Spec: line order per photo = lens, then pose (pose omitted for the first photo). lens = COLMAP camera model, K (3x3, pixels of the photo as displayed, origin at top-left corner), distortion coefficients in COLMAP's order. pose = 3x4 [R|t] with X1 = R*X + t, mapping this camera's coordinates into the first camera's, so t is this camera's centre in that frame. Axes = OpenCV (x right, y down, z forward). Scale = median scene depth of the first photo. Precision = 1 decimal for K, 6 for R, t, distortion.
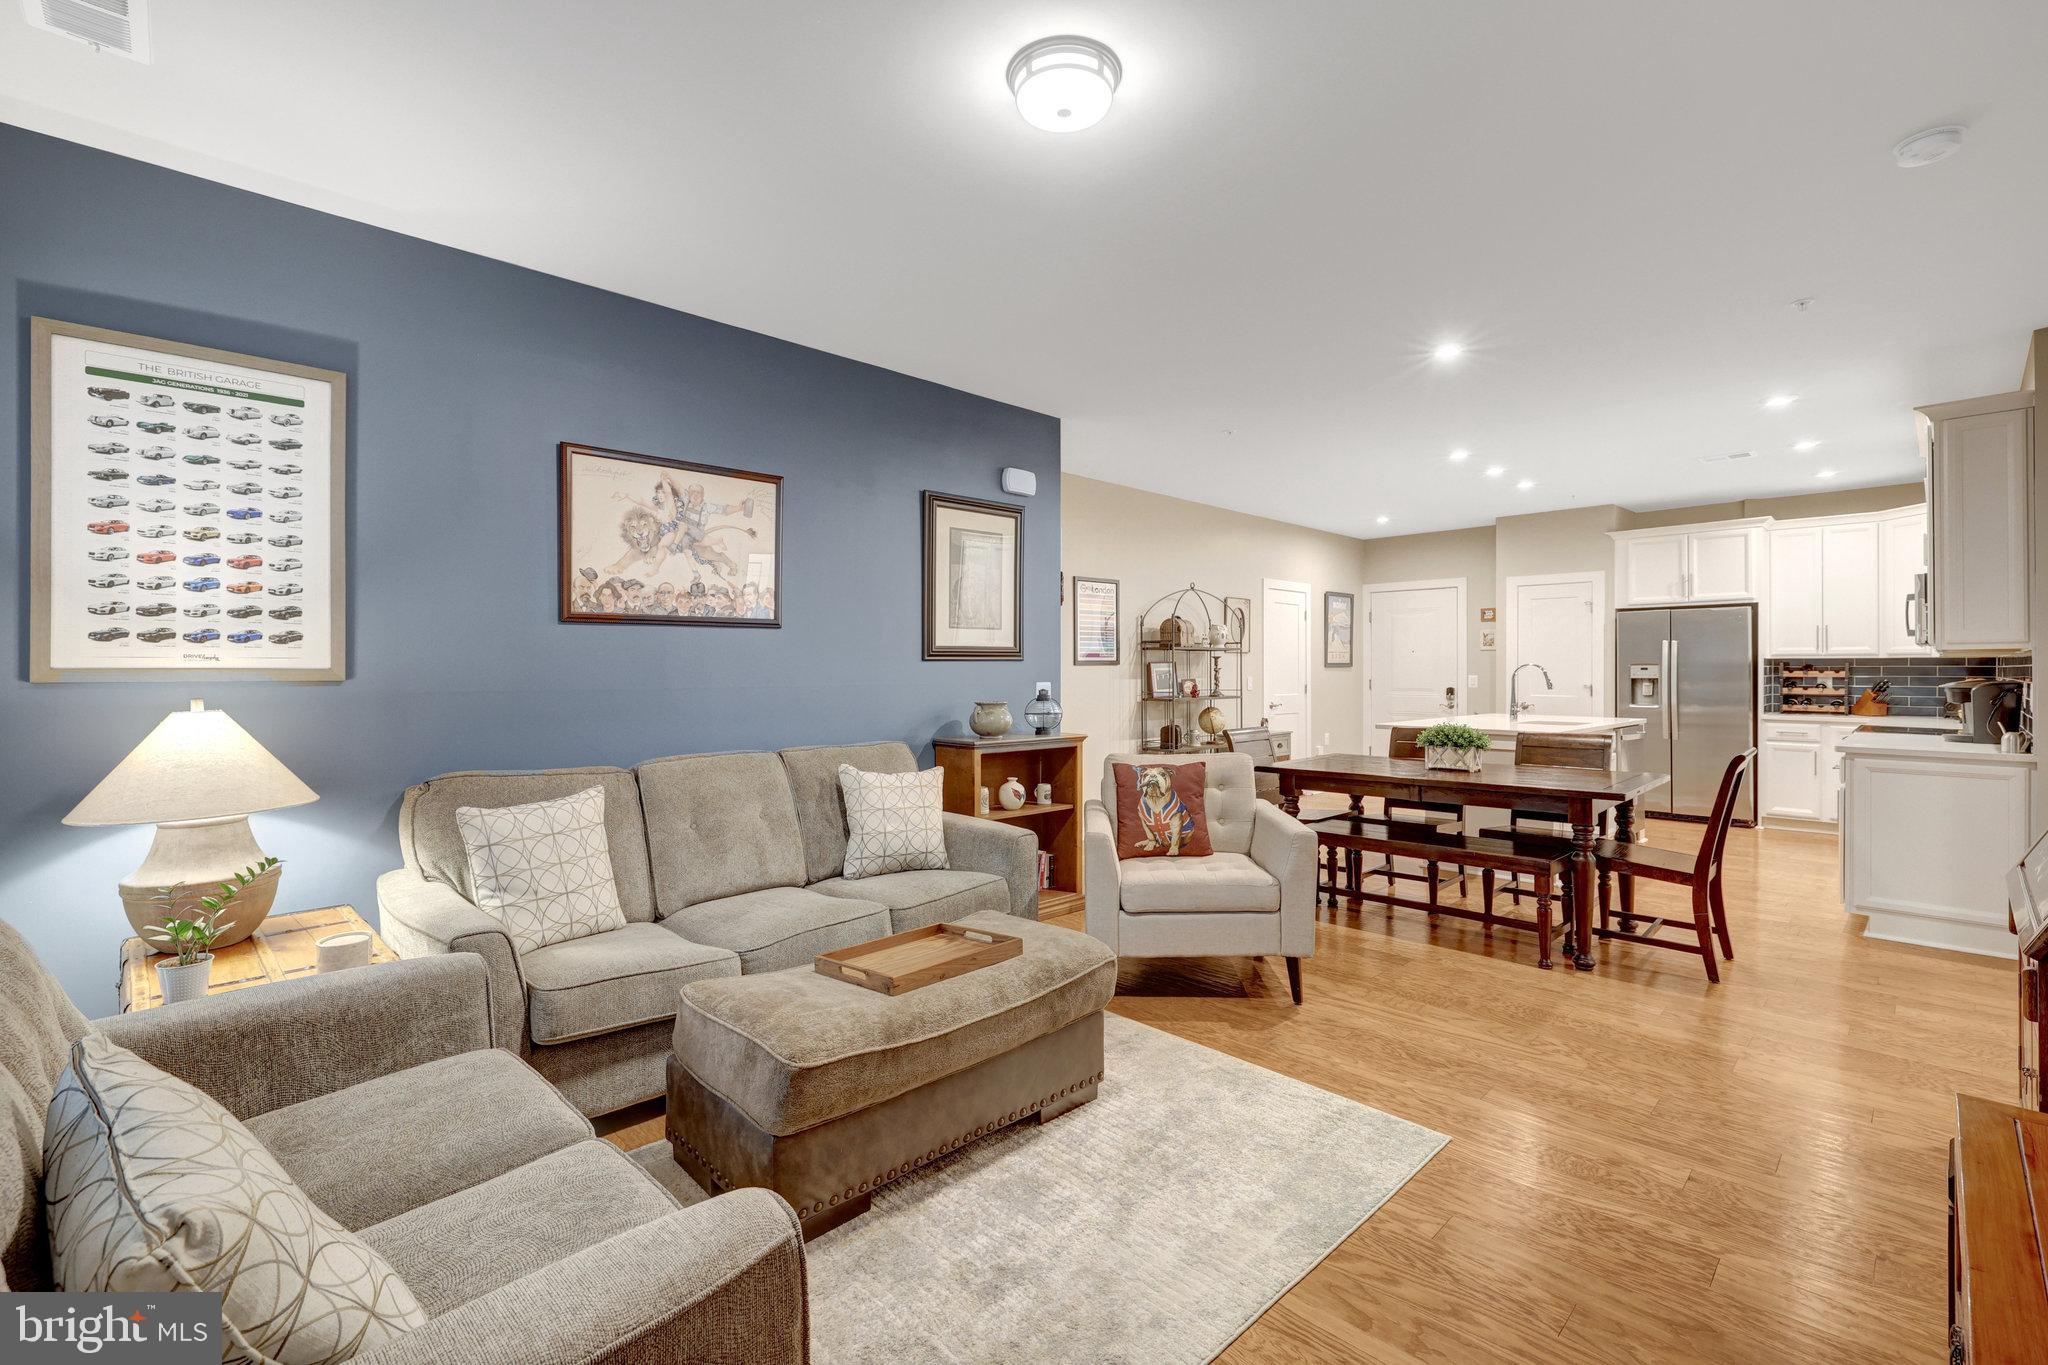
lens RADIAL K [[886.9, 0, 1025.2], [0, 886.9, 668.0], [0, 0, 1]] dist [-0.001506, -0.000306]
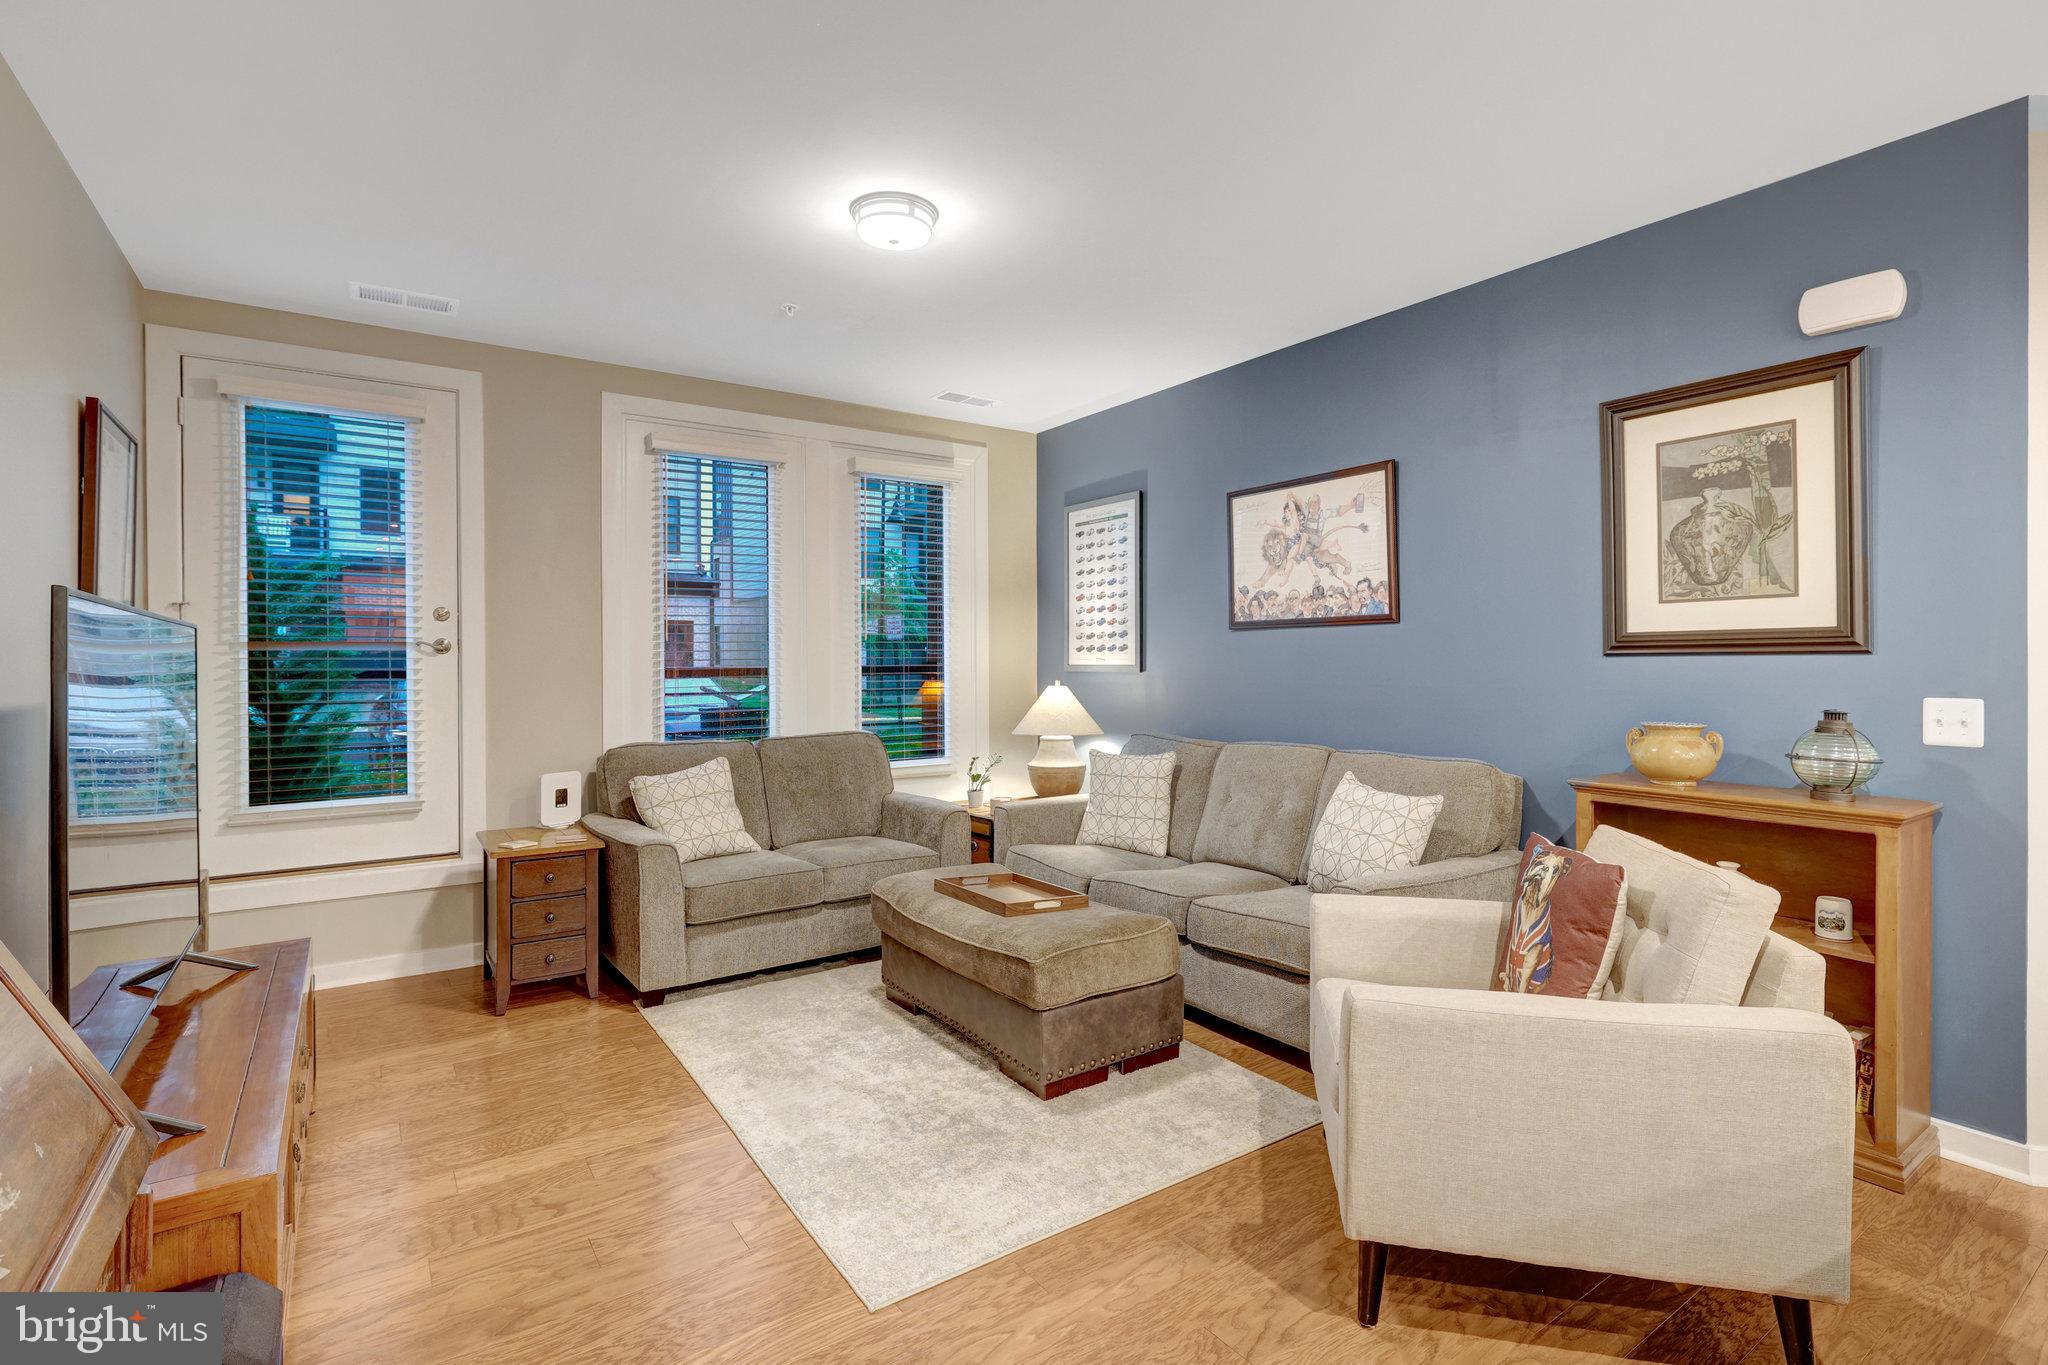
lens RADIAL K [[949.8, 0, 1018.5], [0, 949.8, 664.7], [0, 0, 1]] dist [-0.006148, 0.003609]
pose [[-0.163020, 0.004348, -0.986613, 0.424210], [0.001993, 0.999990, 0.004077, -0.003312], [0.986621, -0.001302, -0.163027, 0.428771]]
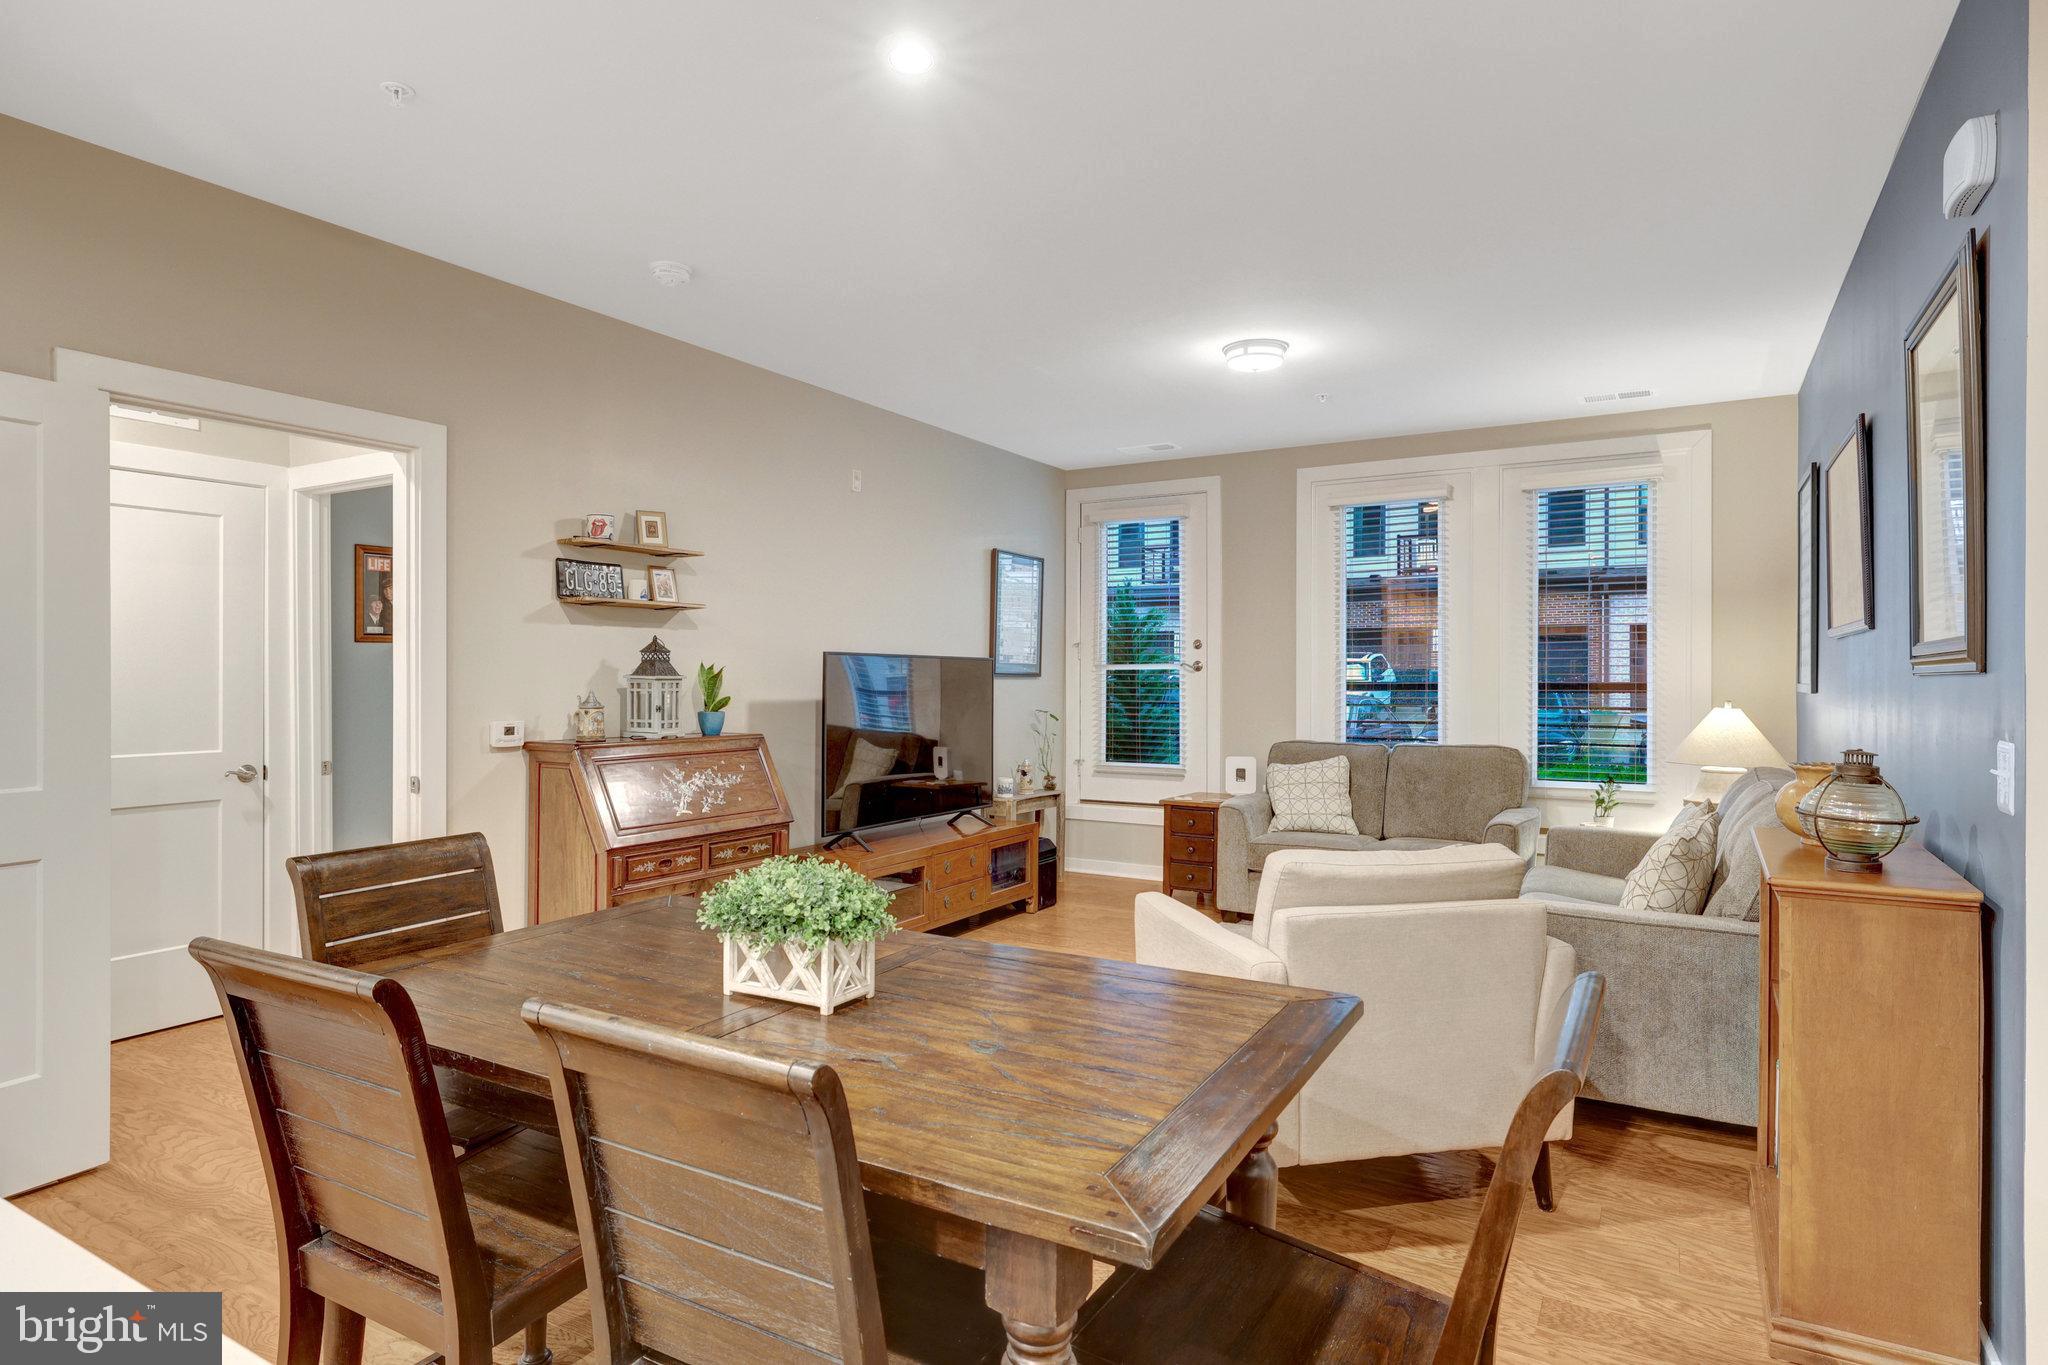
lens RADIAL K [[1130.7, 0, 1029.7], [0, 1130.7, 666.3], [0, 0, 1]] dist [0.001979, -0.004632]
pose [[-0.961231, -0.002833, -0.275730, 0.335953], [-0.000826, 0.999972, -0.007395, -0.005188], [0.275743, -0.006881, -0.961207, 0.934227]]
